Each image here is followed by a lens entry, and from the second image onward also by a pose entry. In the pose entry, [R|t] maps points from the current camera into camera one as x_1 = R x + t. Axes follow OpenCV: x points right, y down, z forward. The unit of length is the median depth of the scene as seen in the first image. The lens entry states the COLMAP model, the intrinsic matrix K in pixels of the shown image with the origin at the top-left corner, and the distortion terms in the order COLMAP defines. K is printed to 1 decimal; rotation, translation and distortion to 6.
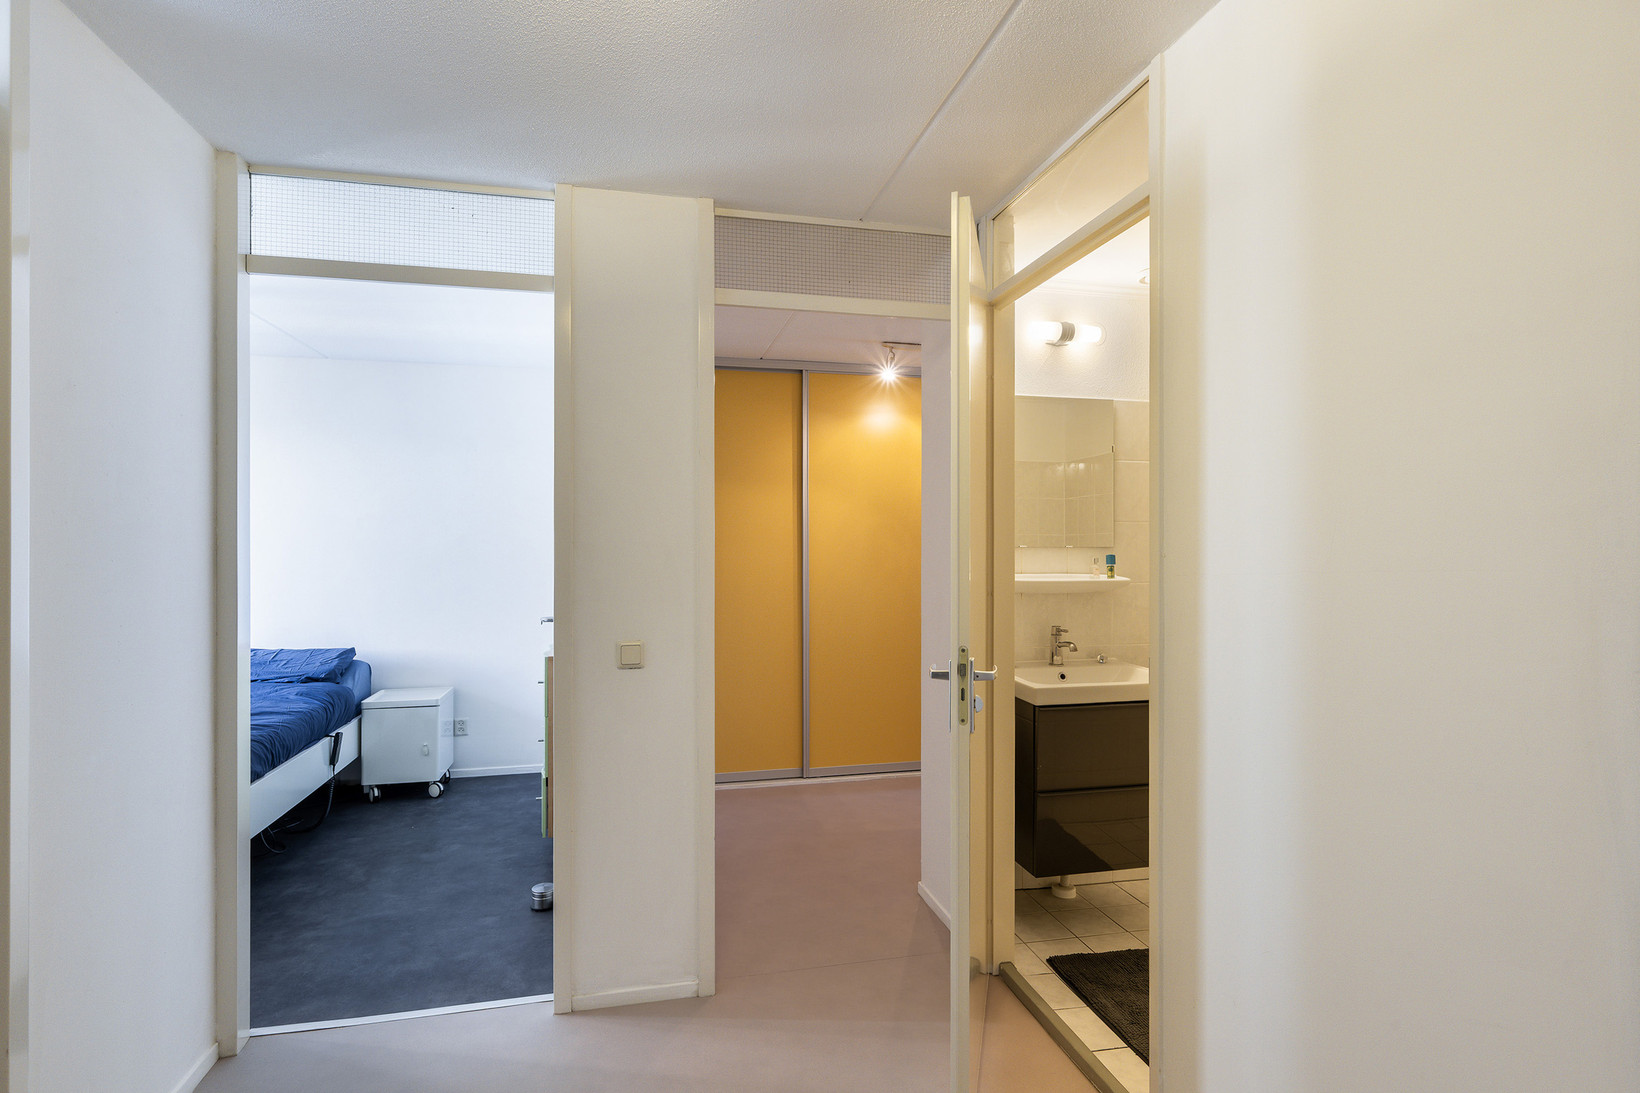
lens RADIAL K [[818.5, 0, 817.1], [0, 818.5, 544.0], [0, 0, 1]] dist [-0.010185, 0.002493]
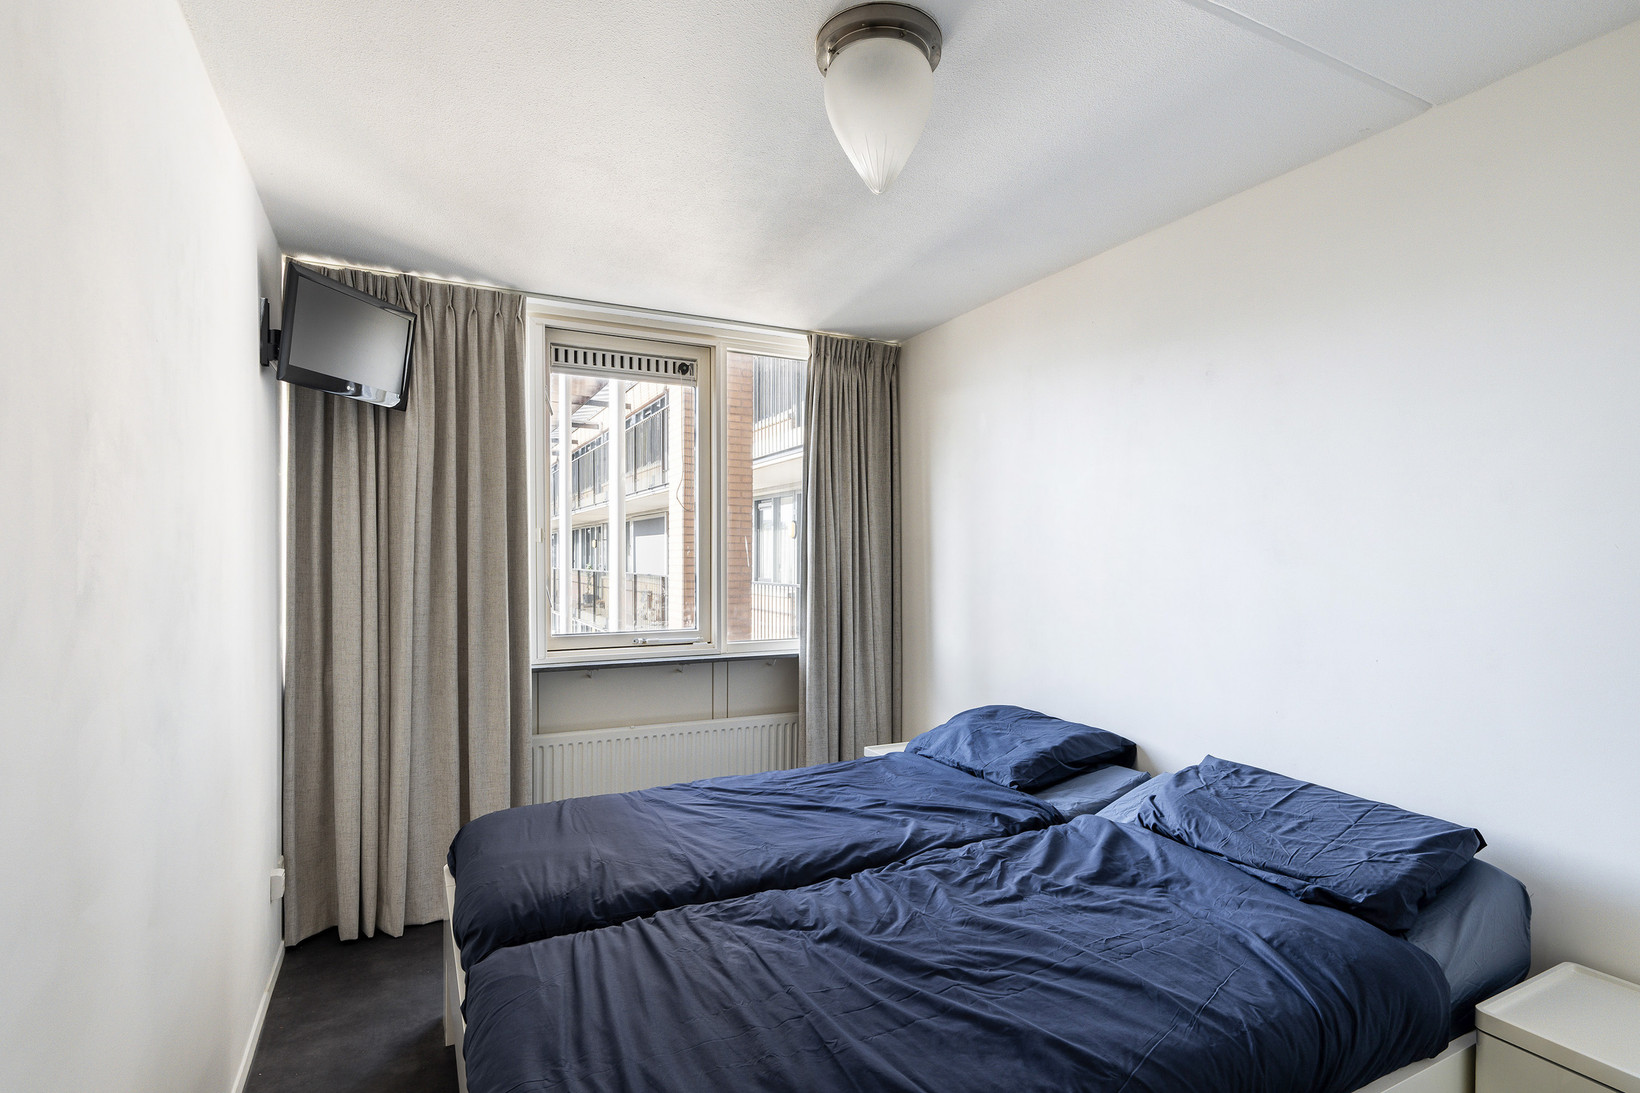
lens RADIAL K [[818.5, 0, 819.0], [0, 818.5, 549.3], [0, 0, 1]] dist [-0.010185, 0.002493]
pose [[0.232693, -0.012467, -0.972470, -0.280838], [0.001508, 0.999921, -0.012458, 0.001043], [0.972549, 0.001432, 0.232694, 0.641607]]
